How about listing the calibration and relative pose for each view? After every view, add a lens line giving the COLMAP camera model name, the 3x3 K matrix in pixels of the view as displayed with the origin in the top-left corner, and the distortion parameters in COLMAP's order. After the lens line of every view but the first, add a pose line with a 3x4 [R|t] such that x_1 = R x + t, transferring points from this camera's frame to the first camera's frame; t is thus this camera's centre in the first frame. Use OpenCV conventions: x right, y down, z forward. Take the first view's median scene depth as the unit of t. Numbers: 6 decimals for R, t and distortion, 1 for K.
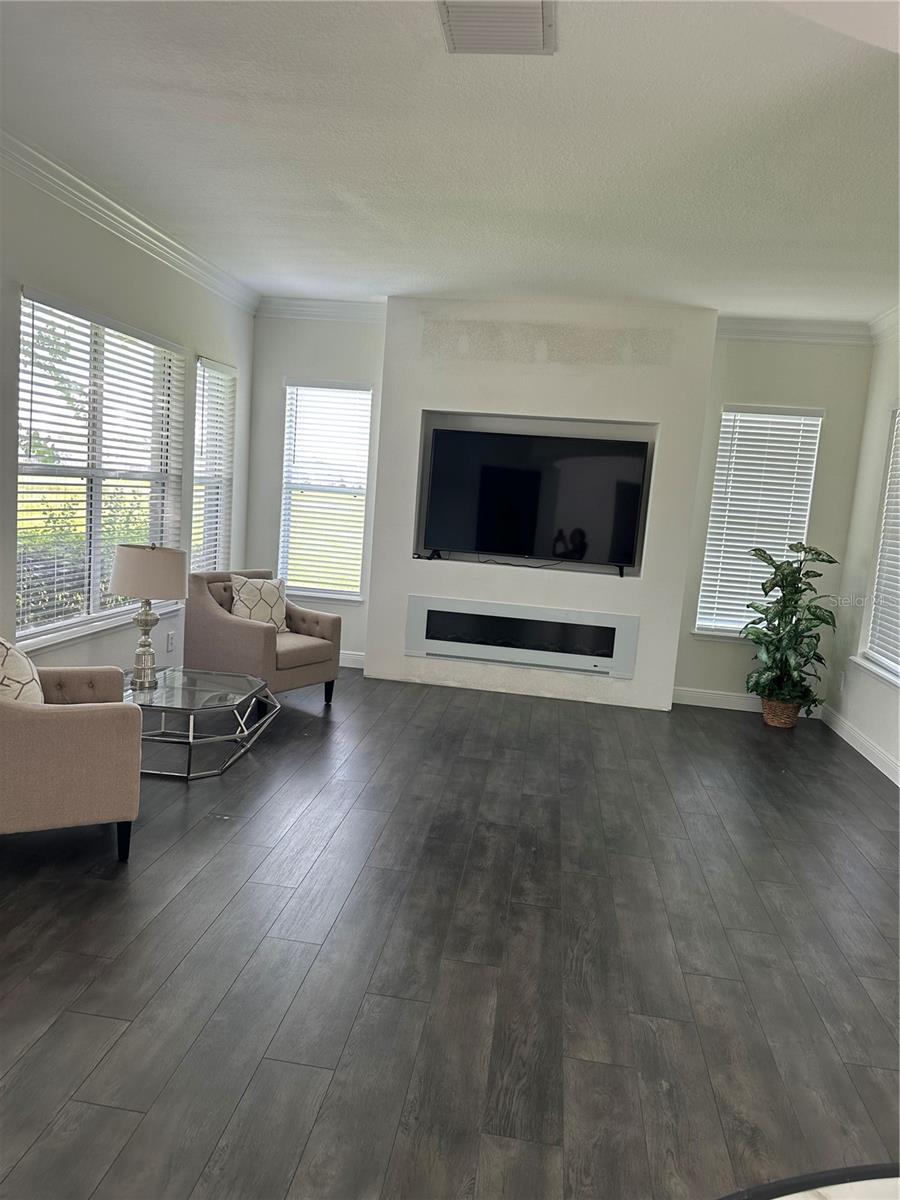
lens RADIAL K [[906.4, 0, 447.7], [0, 906.4, 639.4], [0, 0, 1]] dist [0.085096, -0.002758]
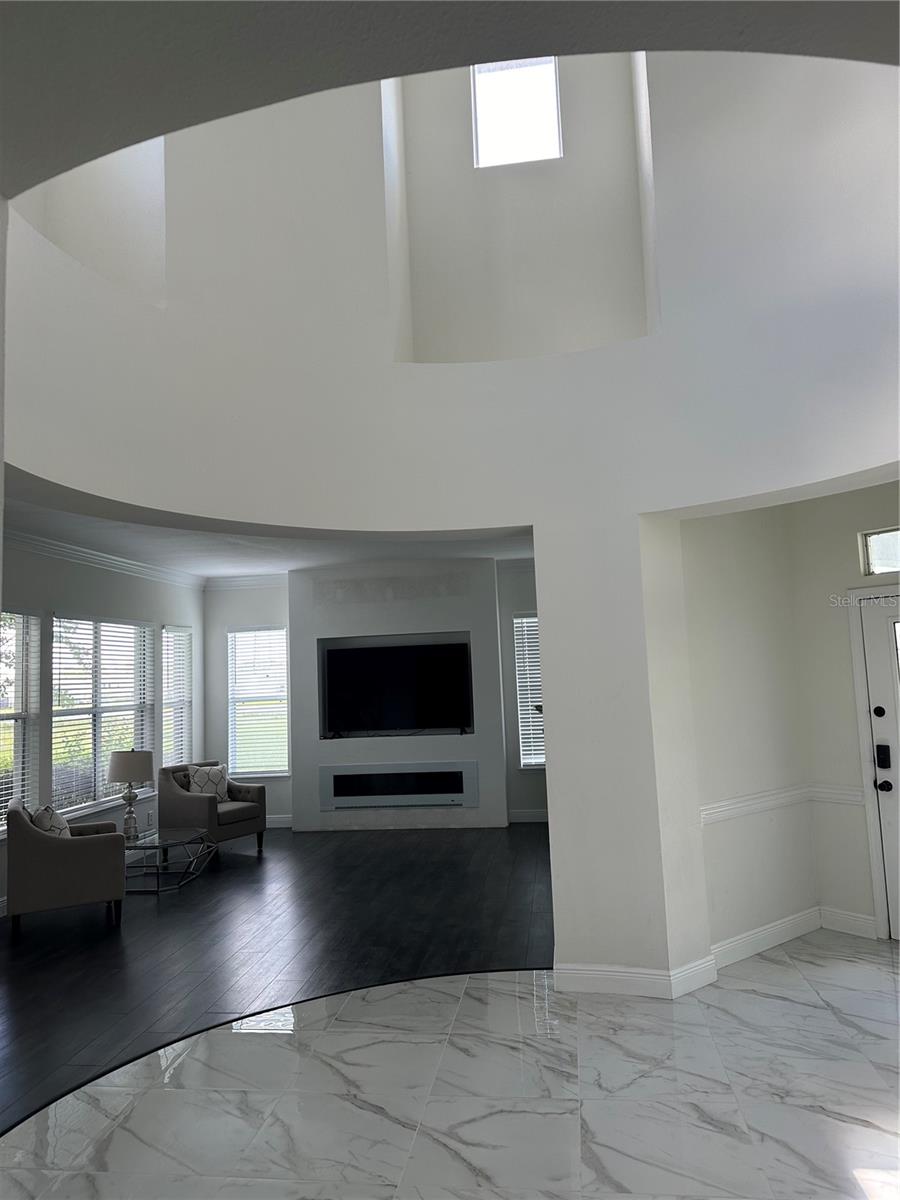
lens RADIAL K [[835.6, 0, 437.6], [0, 835.6, 594.7], [0, 0, 1]] dist [0.005340, -0.002955]
pose [[0.992539, -0.117097, 0.033982, 0.141211], [0.121907, 0.958180, -0.258902, 0.059911], [-0.002244, 0.261113, 0.965306, -0.361457]]
